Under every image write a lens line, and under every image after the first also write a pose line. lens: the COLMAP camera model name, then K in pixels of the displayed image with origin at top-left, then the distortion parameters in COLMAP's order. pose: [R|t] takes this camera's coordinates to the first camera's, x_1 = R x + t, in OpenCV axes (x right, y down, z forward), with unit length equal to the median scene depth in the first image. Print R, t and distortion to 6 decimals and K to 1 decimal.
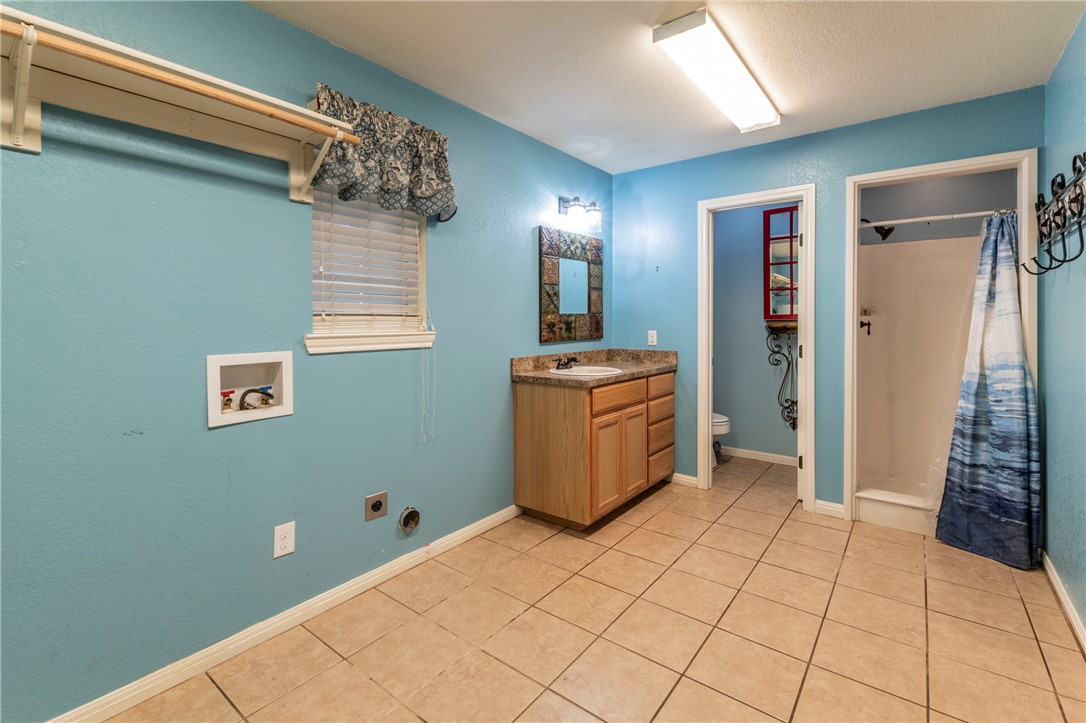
lens RADIAL K [[484.8, 0, 544.5], [0, 484.8, 325.3], [0, 0, 1]] dist [-0.000818, -0.000375]
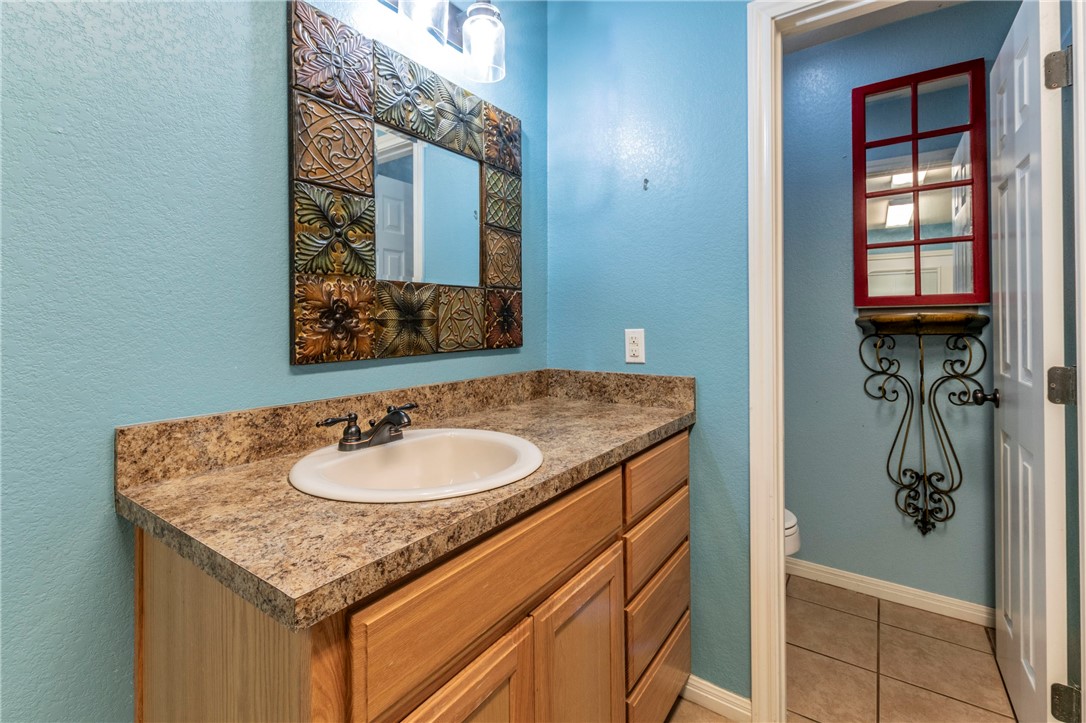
lens RADIAL K [[484.8, 0, 544.5], [0, 484.8, 325.3], [0, 0, 1]] dist [-0.000818, -0.000375]
pose [[0.998722, -0.001394, 0.050531, 0.127395], [0.001675, 0.999983, -0.005517, 0.010747], [-0.050522, 0.005594, 0.998707, 0.605391]]
